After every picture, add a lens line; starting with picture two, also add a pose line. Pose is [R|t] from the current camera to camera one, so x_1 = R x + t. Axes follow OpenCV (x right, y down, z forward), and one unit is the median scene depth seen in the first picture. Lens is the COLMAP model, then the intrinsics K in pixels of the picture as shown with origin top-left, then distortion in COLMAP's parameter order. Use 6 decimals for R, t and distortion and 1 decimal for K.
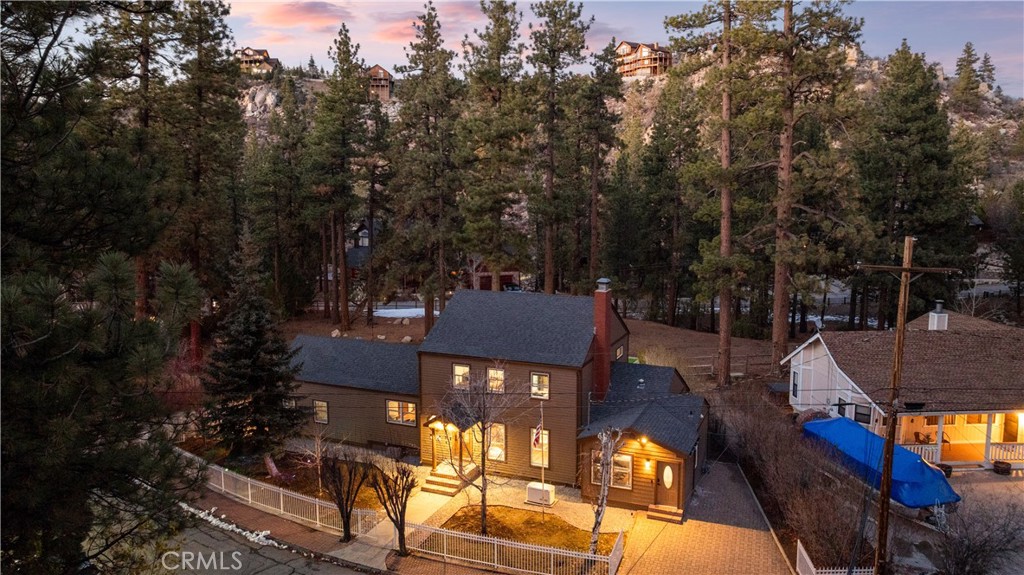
lens RADIAL K [[718.5, 0, 512.0], [0, 718.5, 287.5], [0, 0, 1]] dist [-0.055029, 0.097343]
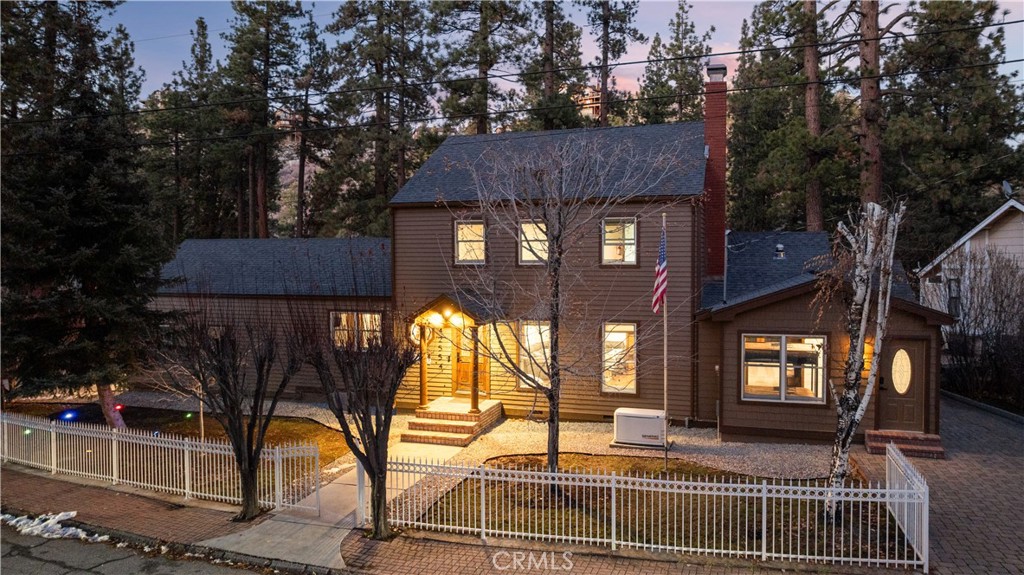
lens RADIAL K [[718.5, 0, 512.0], [0, 718.5, 287.5], [0, 0, 1]] dist [-0.055029, 0.097343]
pose [[0.995214, 0.000404, 0.097721, -0.107732], [0.008795, 0.995563, -0.093686, 0.245958], [-0.097326, 0.094097, 0.990794, 0.510032]]
